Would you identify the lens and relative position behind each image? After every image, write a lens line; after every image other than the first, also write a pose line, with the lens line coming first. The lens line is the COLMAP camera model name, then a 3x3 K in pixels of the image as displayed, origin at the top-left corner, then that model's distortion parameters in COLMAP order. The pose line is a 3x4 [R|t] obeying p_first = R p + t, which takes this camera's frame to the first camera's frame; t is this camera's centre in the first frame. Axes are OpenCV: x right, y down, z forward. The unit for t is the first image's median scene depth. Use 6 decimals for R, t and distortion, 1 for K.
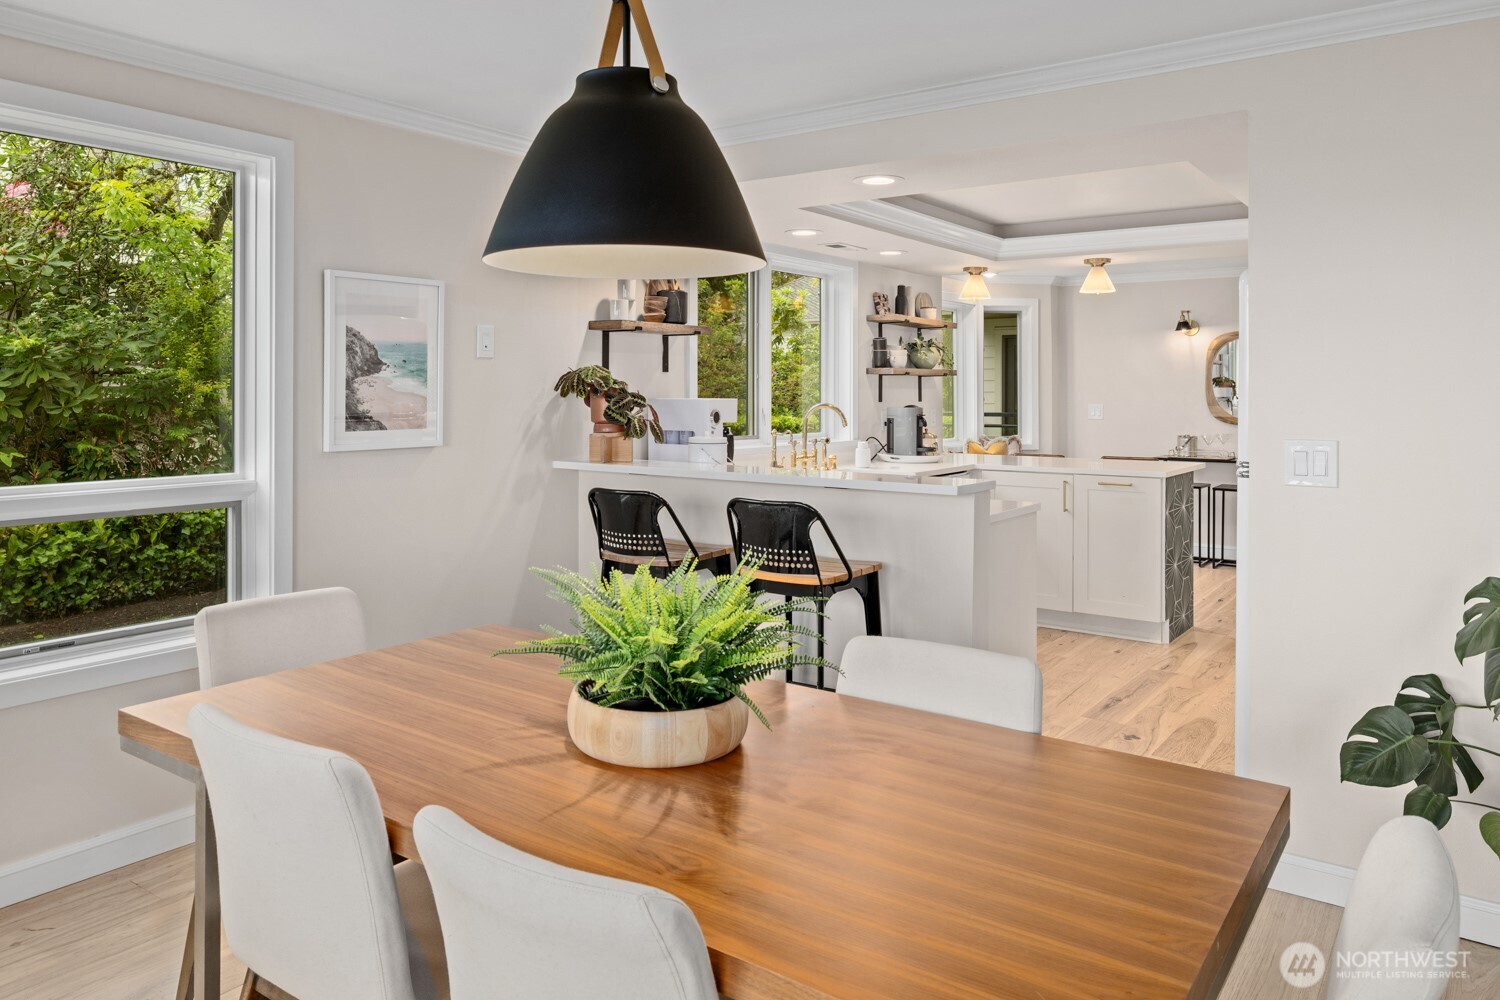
lens RADIAL K [[1006.0, 0, 747.6], [0, 1006.0, 394.8], [0, 0, 1]] dist [-0.001271, -0.000003]
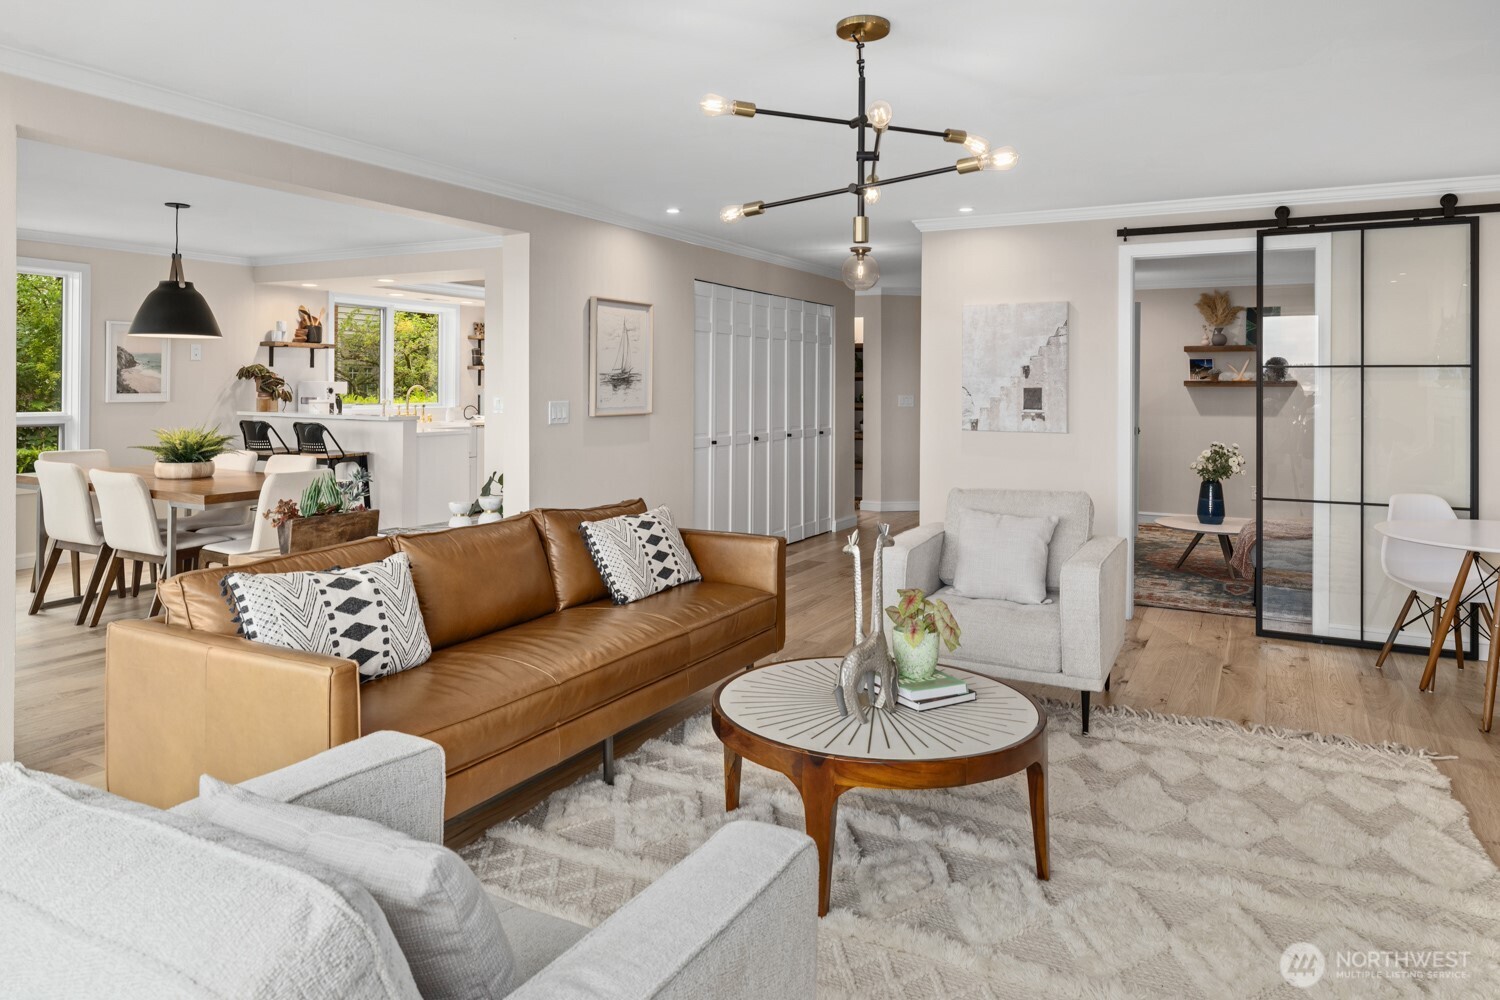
lens RADIAL K [[953.0, 0, 754.2], [0, 953.0, 386.6], [0, 0, 1]] dist [-0.000289, -0.000744]
pose [[0.992193, 0.004629, 0.124626, 0.415739], [-0.004305, 0.999987, -0.002872, 0.011969], [-0.124638, 0.002313, 0.992200, -0.713964]]
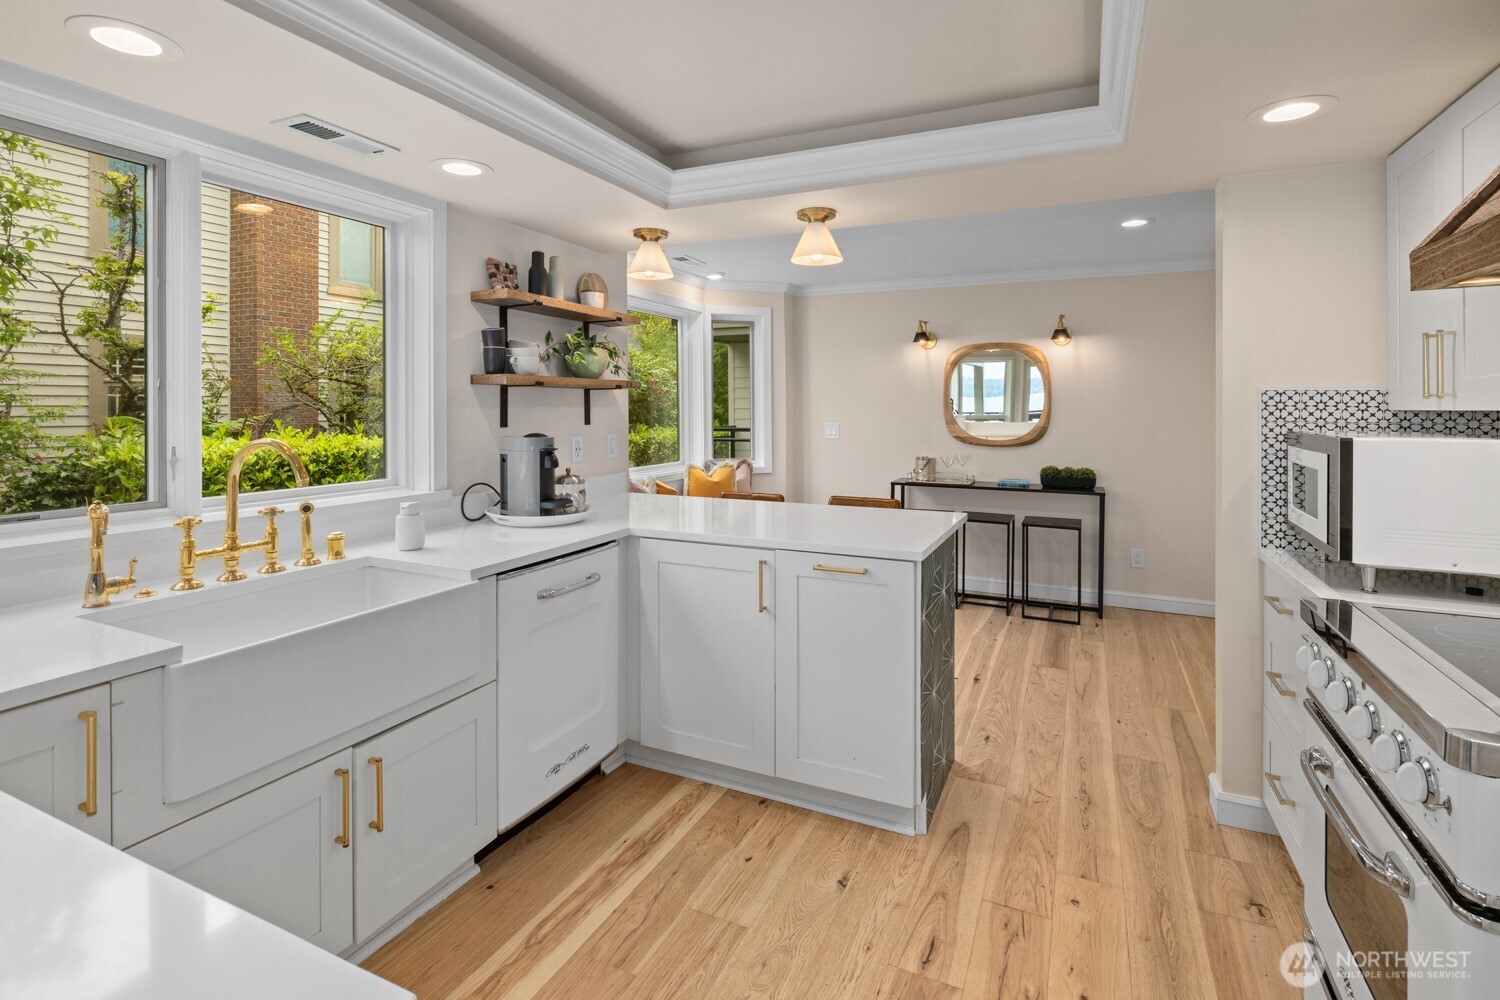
lens RADIAL K [[717.2, 0, 751.1], [0, 717.2, 408.0], [0, 0, 1]] dist [0.000421, 0.000474]
pose [[0.979577, -0.001707, 0.201063, 0.205899], [0.002352, 0.999993, -0.002965, -0.003910], [-0.201057, 0.003378, 0.979574, 0.536258]]
